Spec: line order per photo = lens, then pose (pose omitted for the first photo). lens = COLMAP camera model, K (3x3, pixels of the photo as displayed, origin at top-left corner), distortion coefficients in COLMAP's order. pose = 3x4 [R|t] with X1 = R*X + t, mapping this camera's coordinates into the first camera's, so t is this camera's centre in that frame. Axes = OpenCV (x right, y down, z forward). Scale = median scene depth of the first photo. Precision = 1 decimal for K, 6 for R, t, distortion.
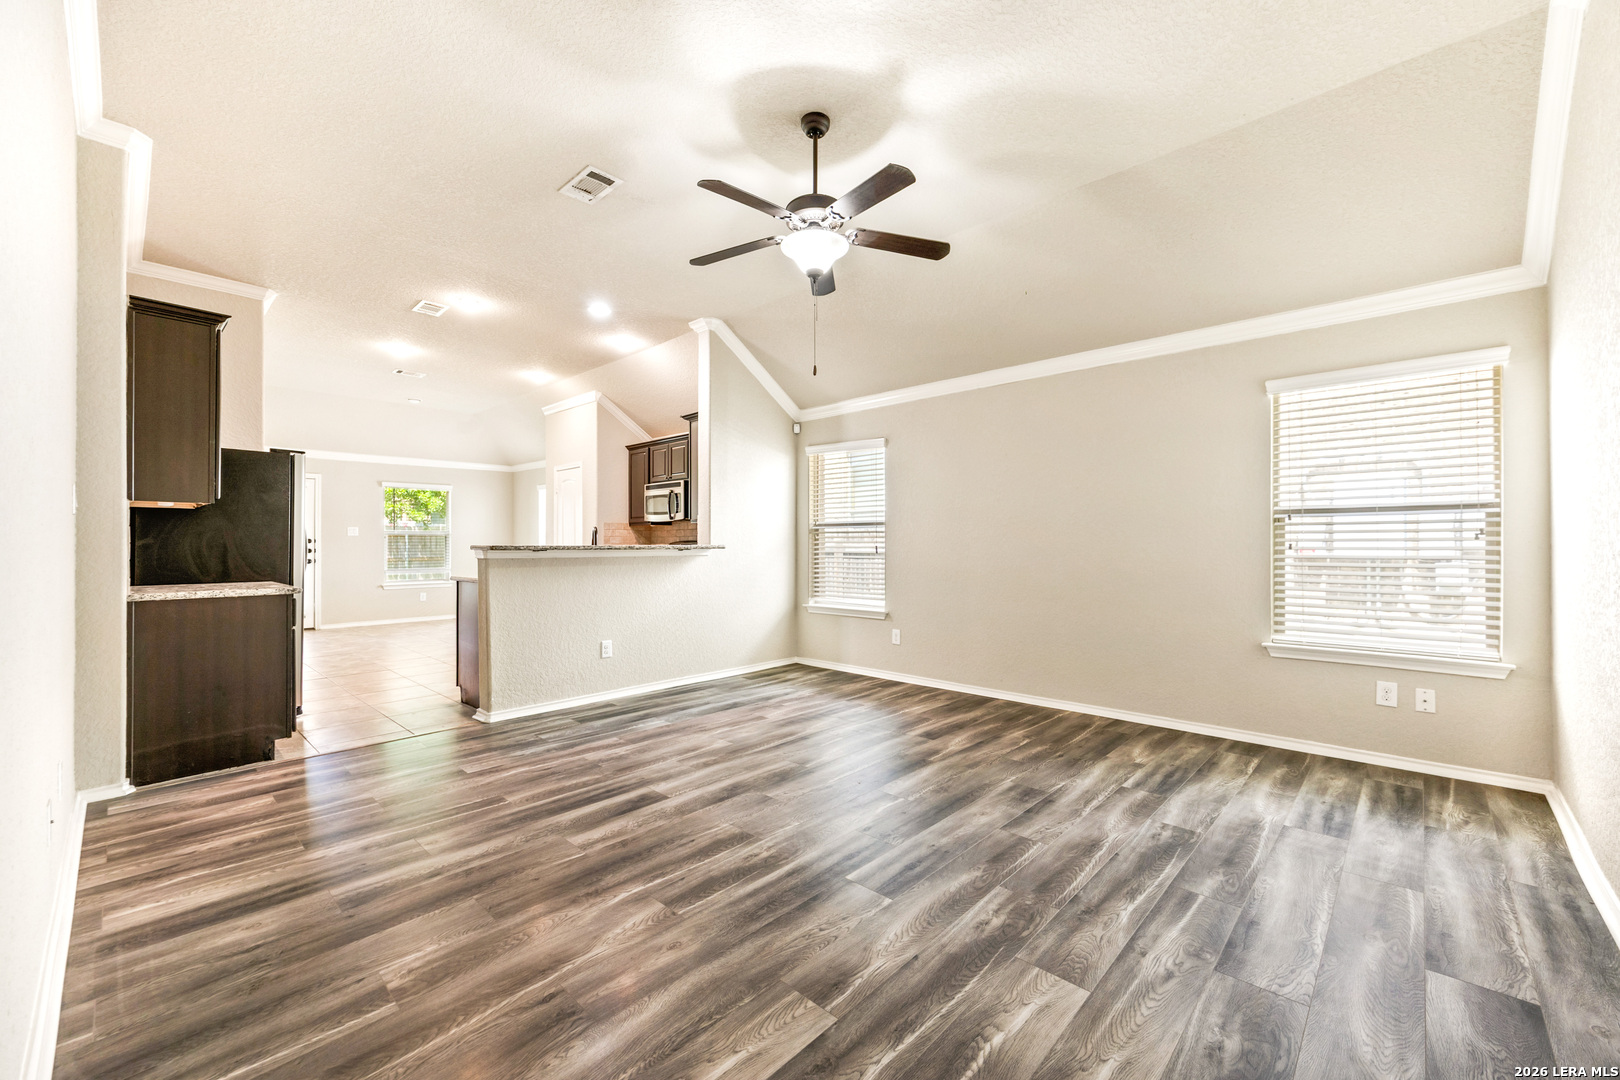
lens RADIAL K [[649.3, 0, 804.8], [0, 649.3, 542.6], [0, 0, 1]] dist [0.006600, 0.001227]
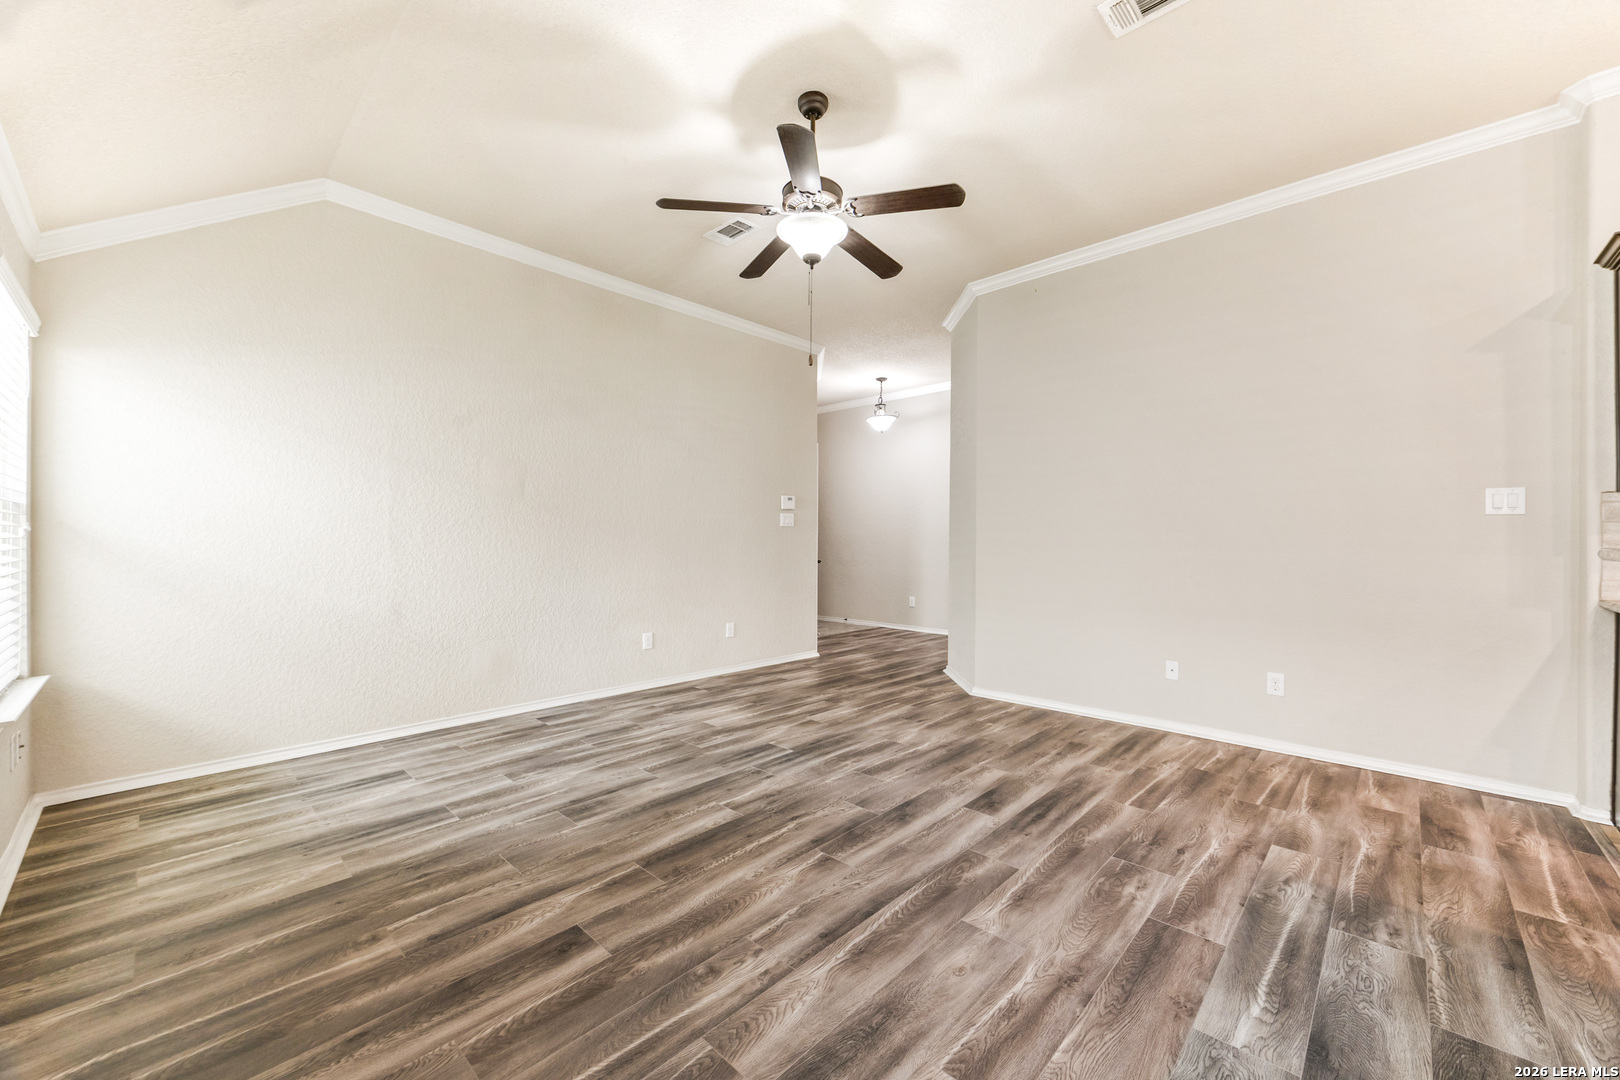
lens RADIAL K [[628.4, 0, 828.9], [0, 628.4, 539.6], [0, 0, 1]] dist [0.002541, -0.001248]
pose [[-0.999458, 0.002210, -0.032839, 0.018811], [0.002206, 0.999998, 0.000156, -0.000497], [0.032839, 0.000084, -0.999461, 1.854735]]
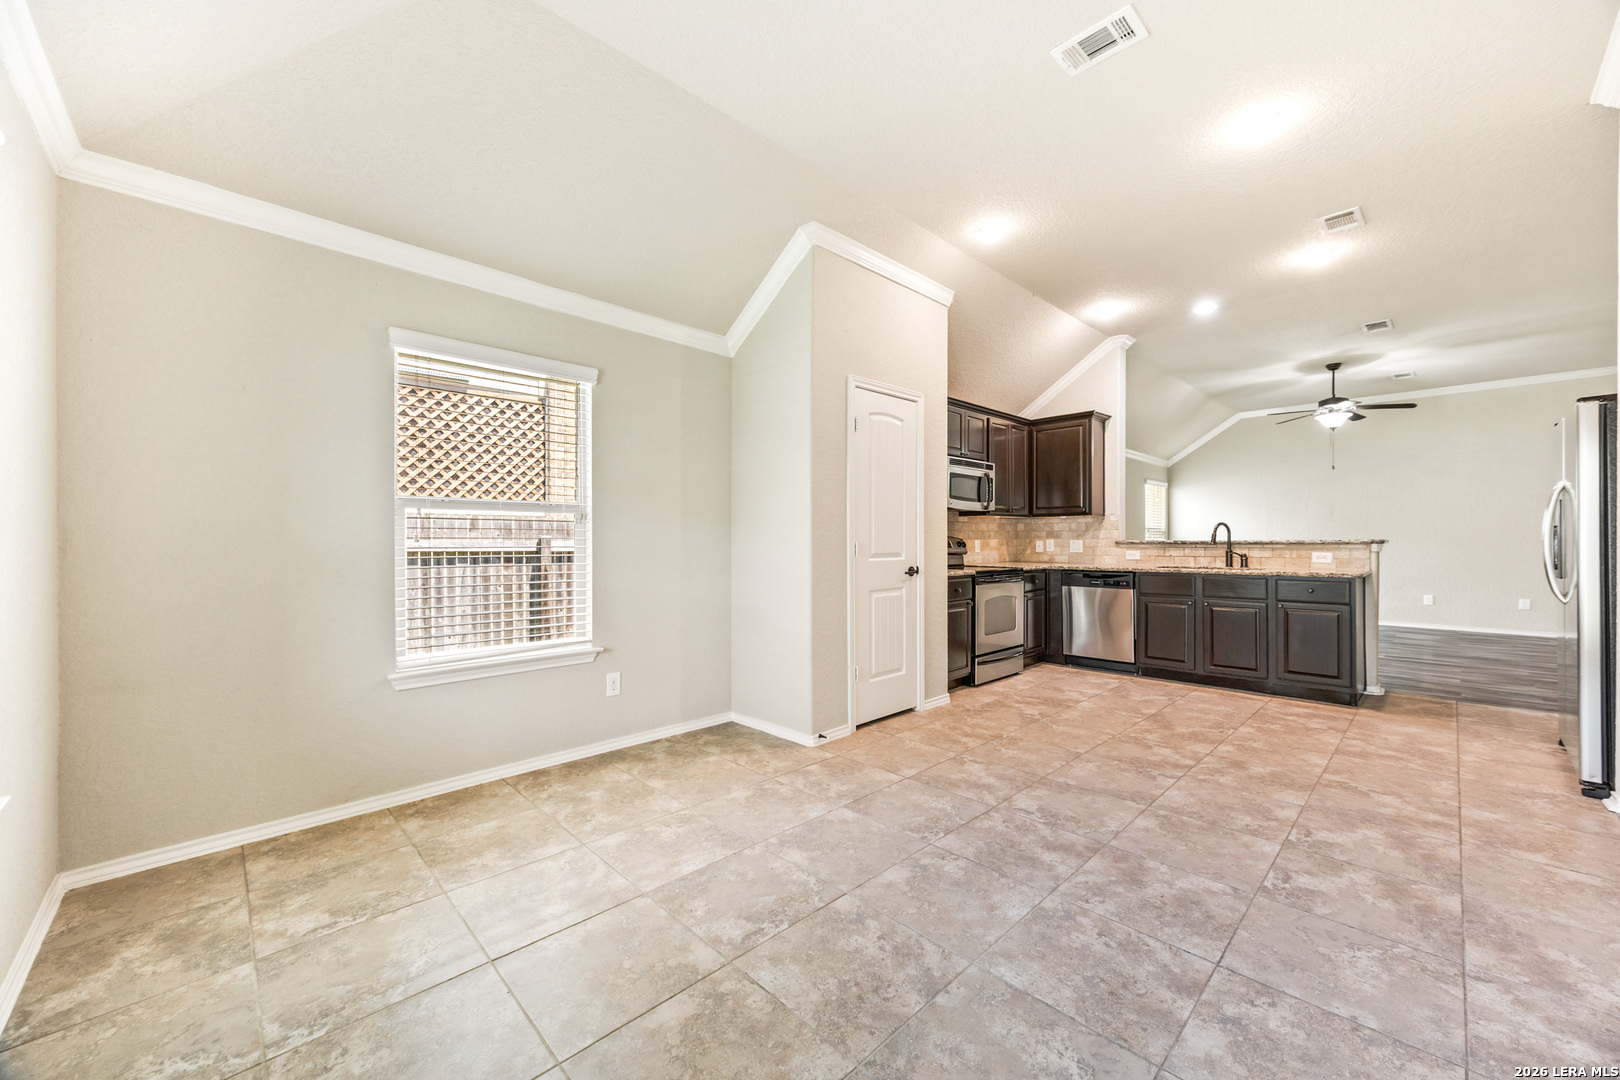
lens RADIAL K [[628.4, 0, 801.2], [0, 628.4, 539.0], [0, 0, 1]] dist [0.002541, -0.001248]
pose [[0.035772, 0.006653, 0.999338, -2.319000], [0.001232, 0.999977, -0.006702, 0.015051], [-0.999359, 0.001470, 0.035763, 2.796221]]
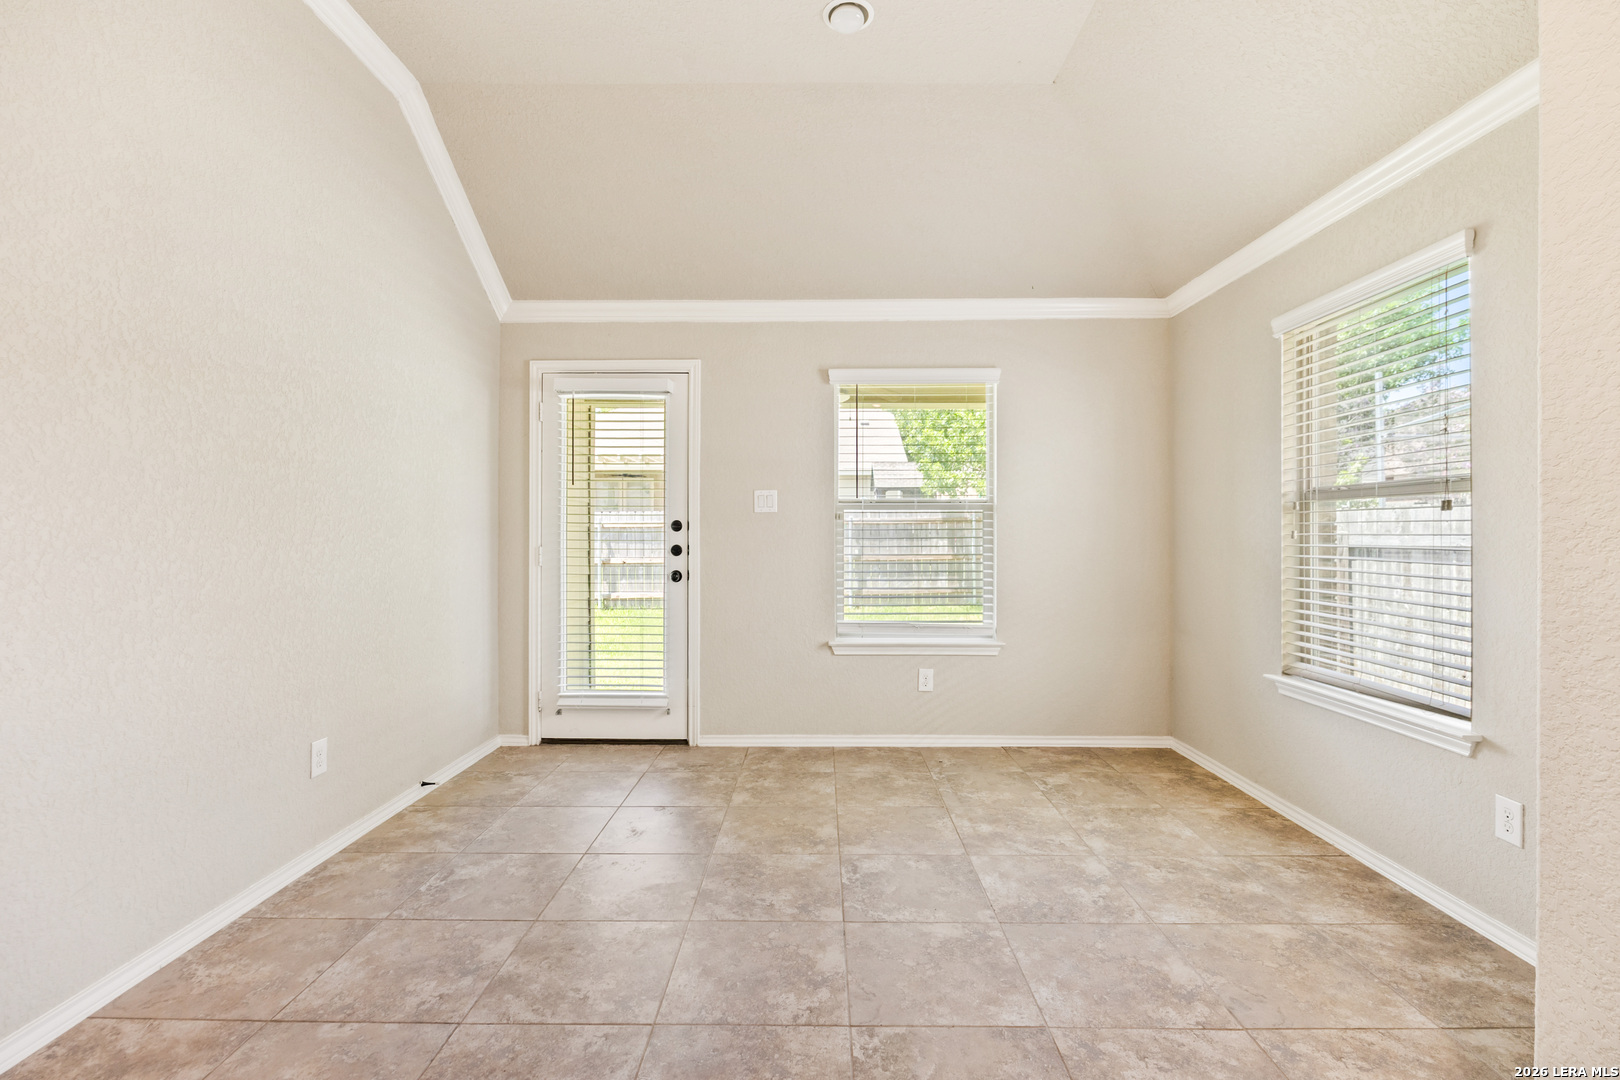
lens RADIAL K [[727.5, 0, 805.9], [0, 727.5, 529.9], [0, 0, 1]] dist [-0.016590, -0.000031]
pose [[0.681818, -0.005836, -0.731498, -1.113008], [0.001586, 0.999978, -0.006499, 0.009951], [0.731520, 0.003271, 0.681812, 2.244767]]
